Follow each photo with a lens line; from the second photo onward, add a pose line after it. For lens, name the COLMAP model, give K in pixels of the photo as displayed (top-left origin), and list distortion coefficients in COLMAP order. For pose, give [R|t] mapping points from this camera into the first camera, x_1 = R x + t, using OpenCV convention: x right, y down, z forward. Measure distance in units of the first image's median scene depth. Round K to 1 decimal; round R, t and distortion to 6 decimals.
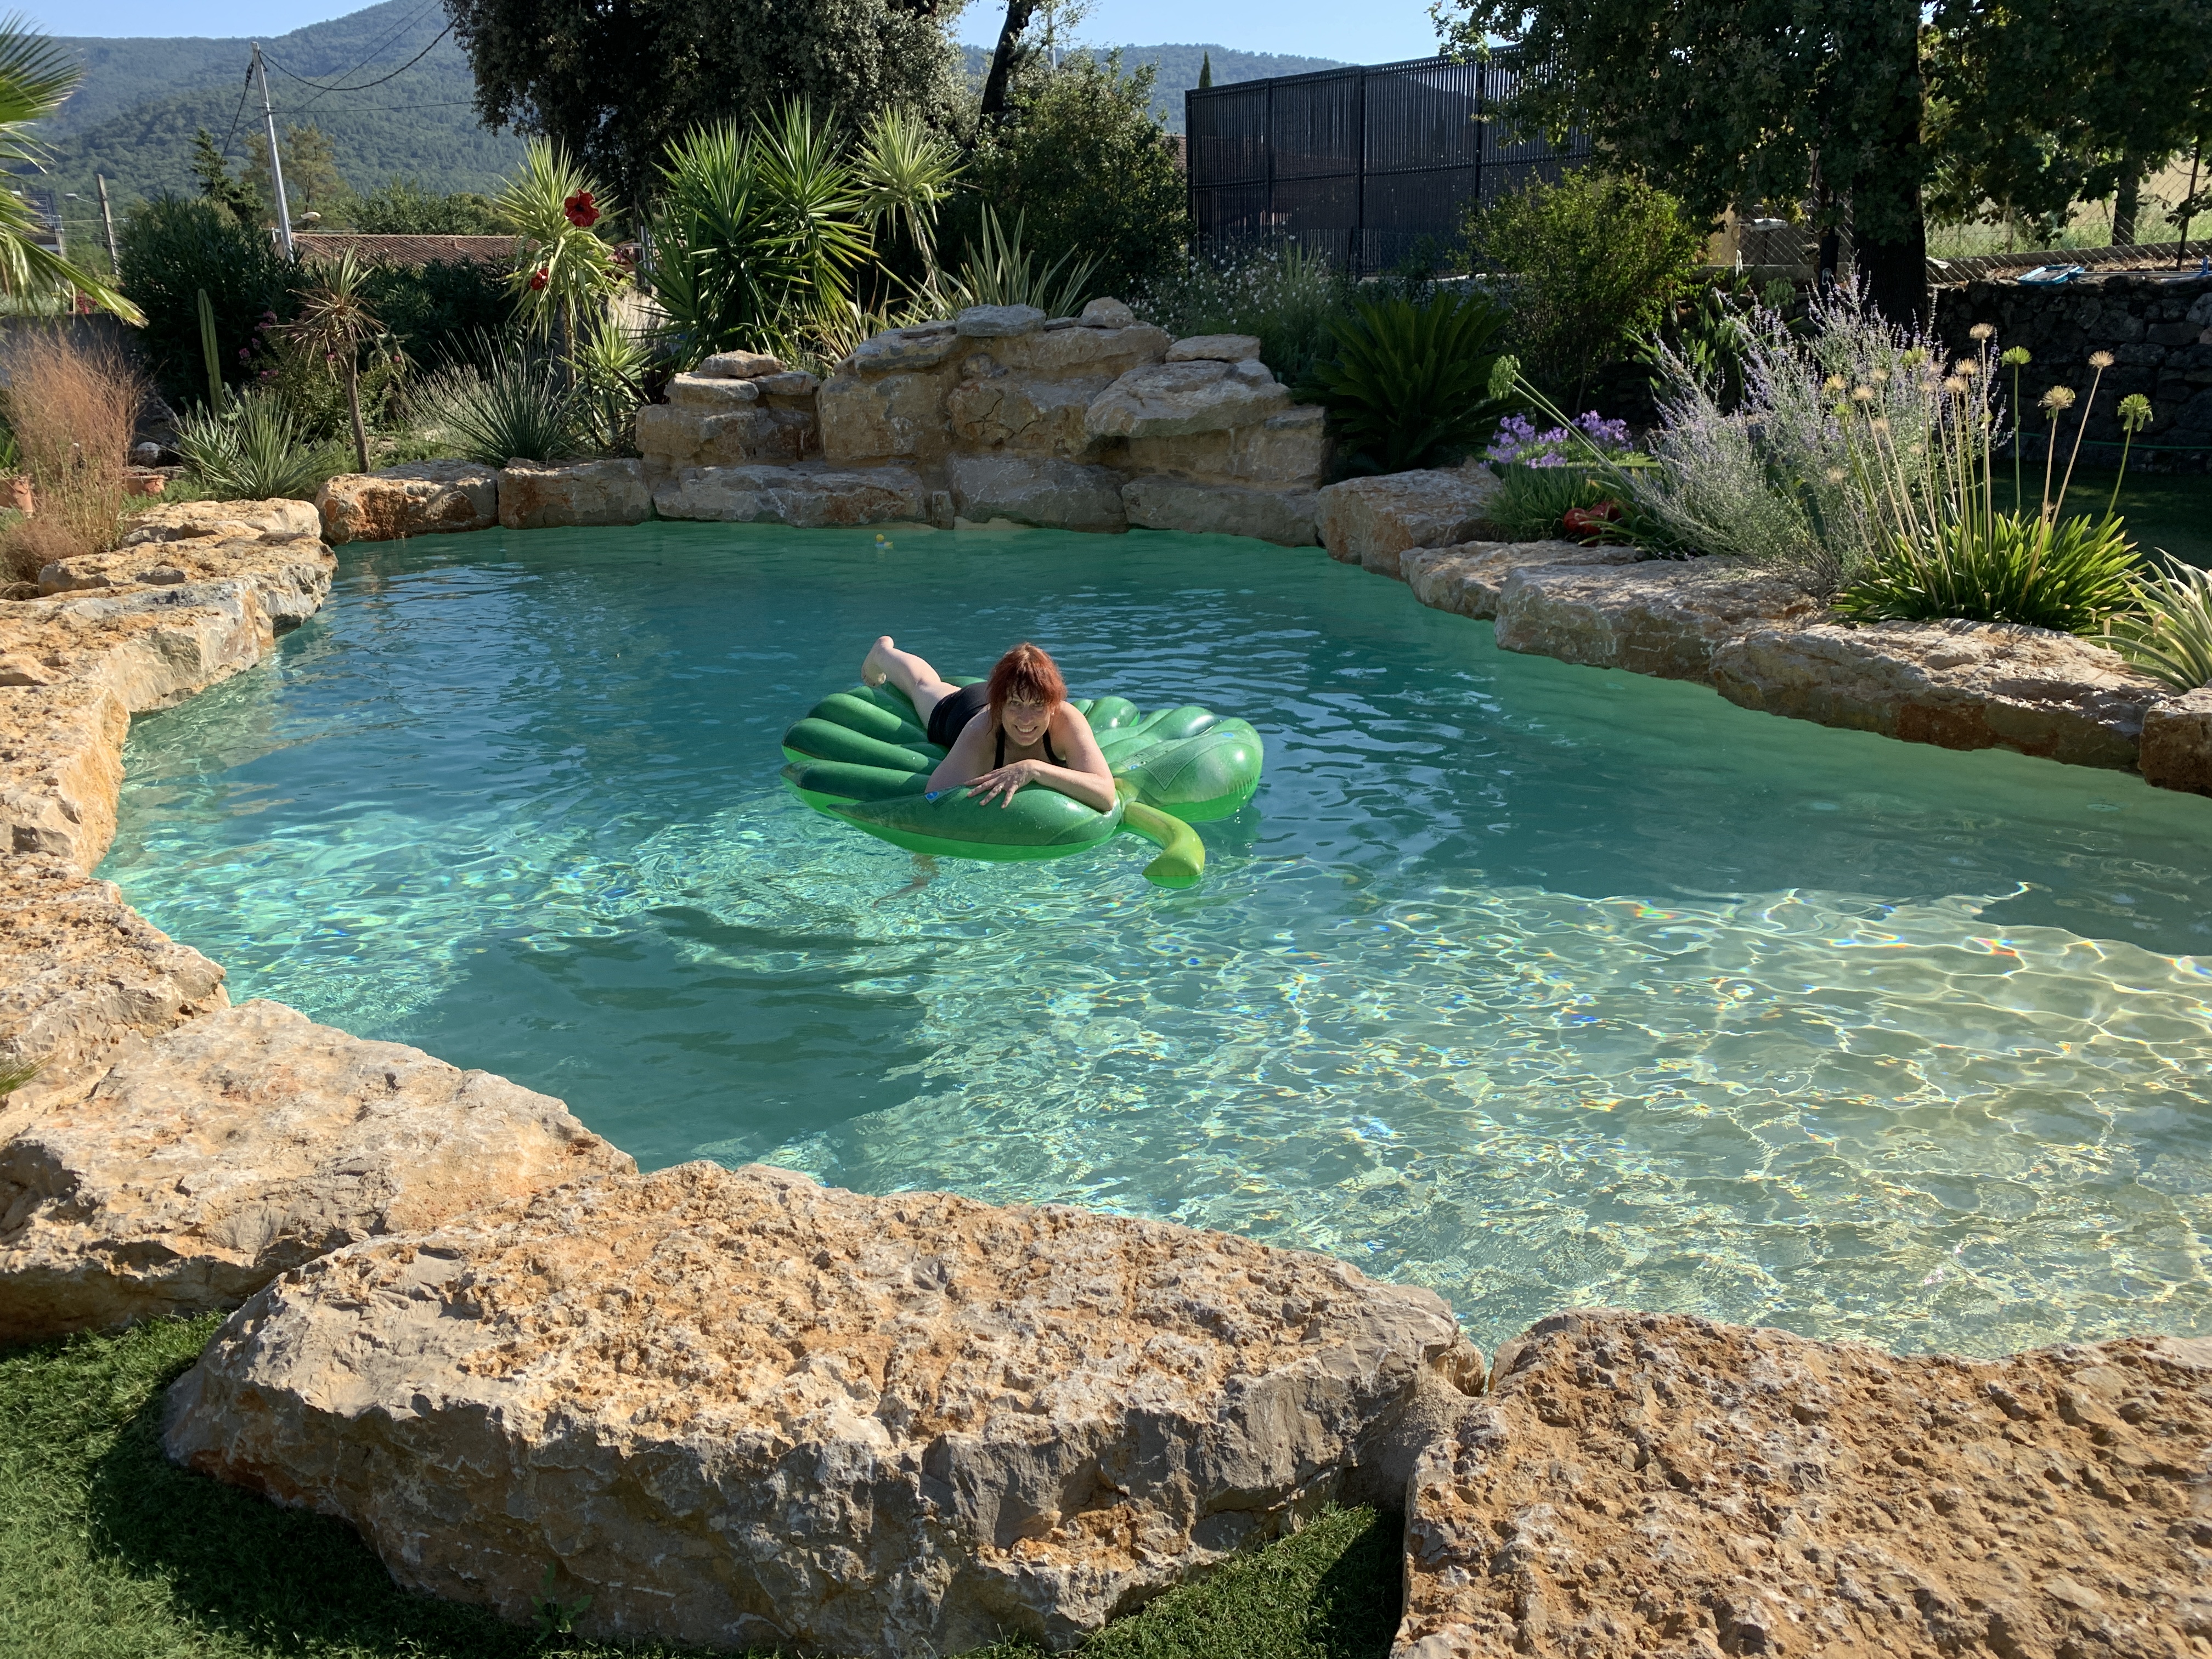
lens RADIAL K [[1648.4, 0, 1106.0], [0, 1648.4, 829.5], [0, 0, 1]] dist [0.191336, -0.347267]
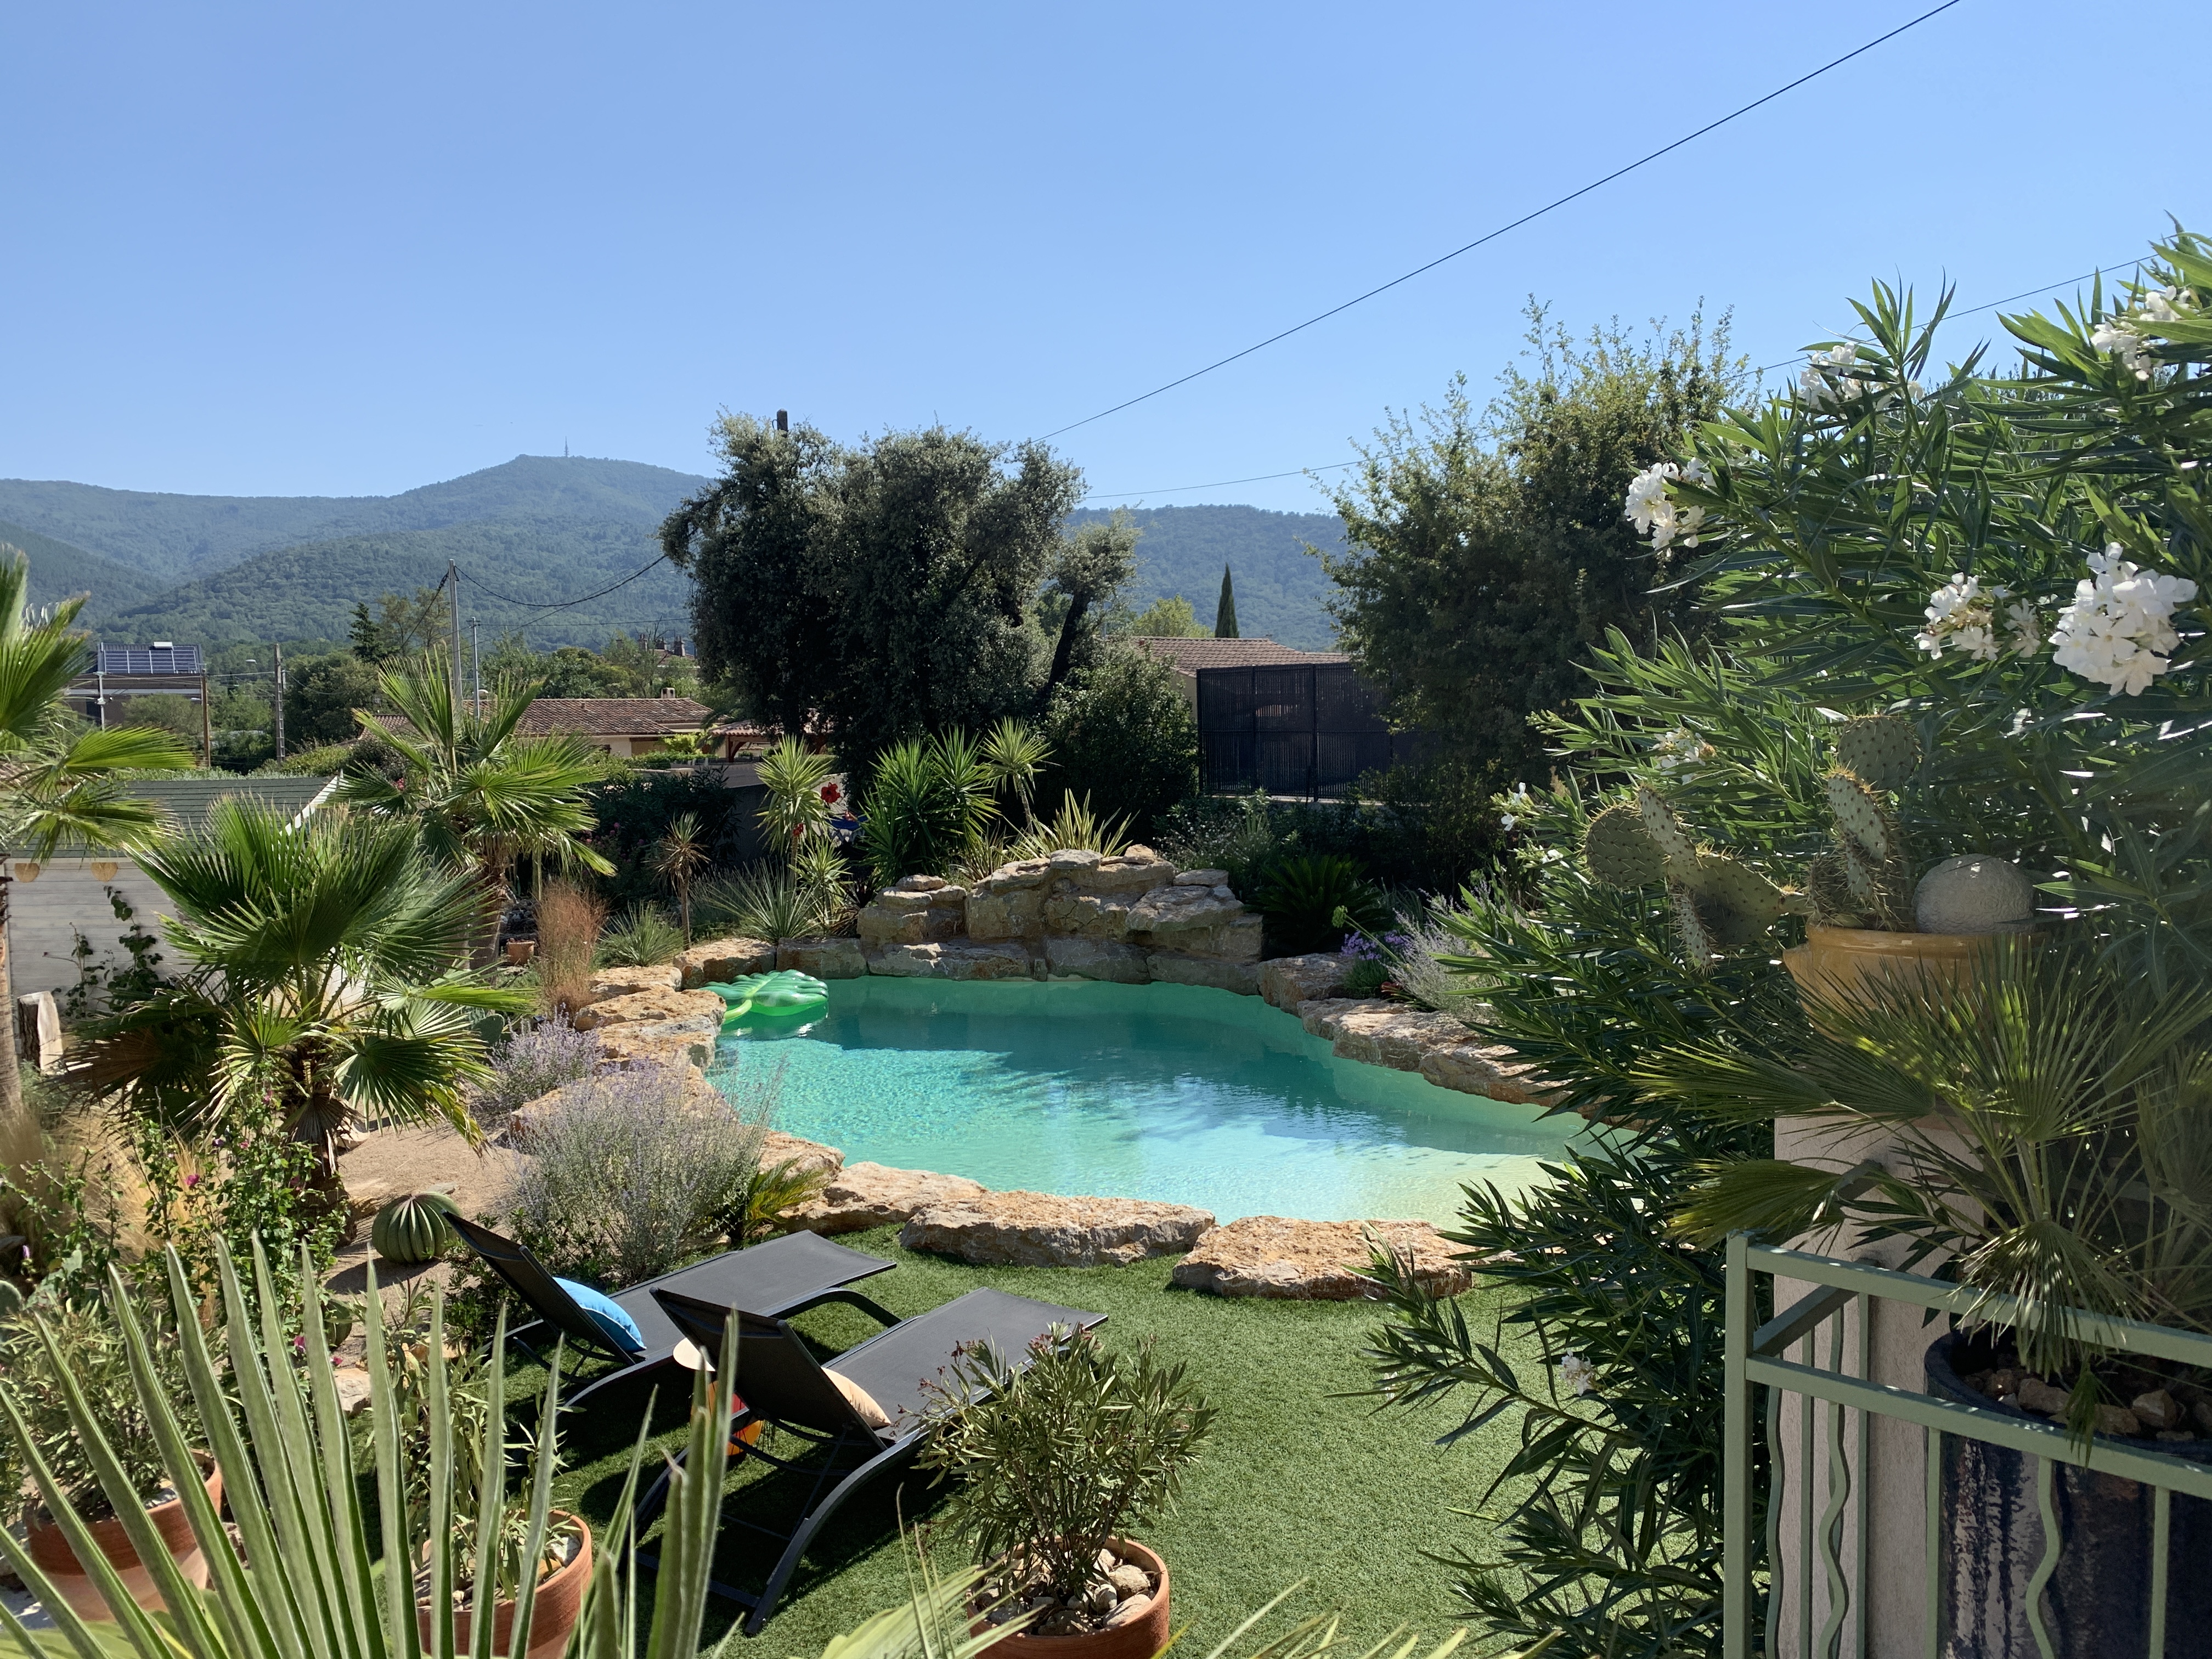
lens RADIAL K [[1648.4, 0, 1106.0], [0, 1648.4, 829.5], [0, 0, 1]] dist [0.191336, -0.347267]
pose [[0.999707, 0.006336, -0.023372, 0.006443], [-0.011811, 0.970164, -0.242161, 0.075203], [0.021140, 0.242366, 0.969955, -0.662662]]
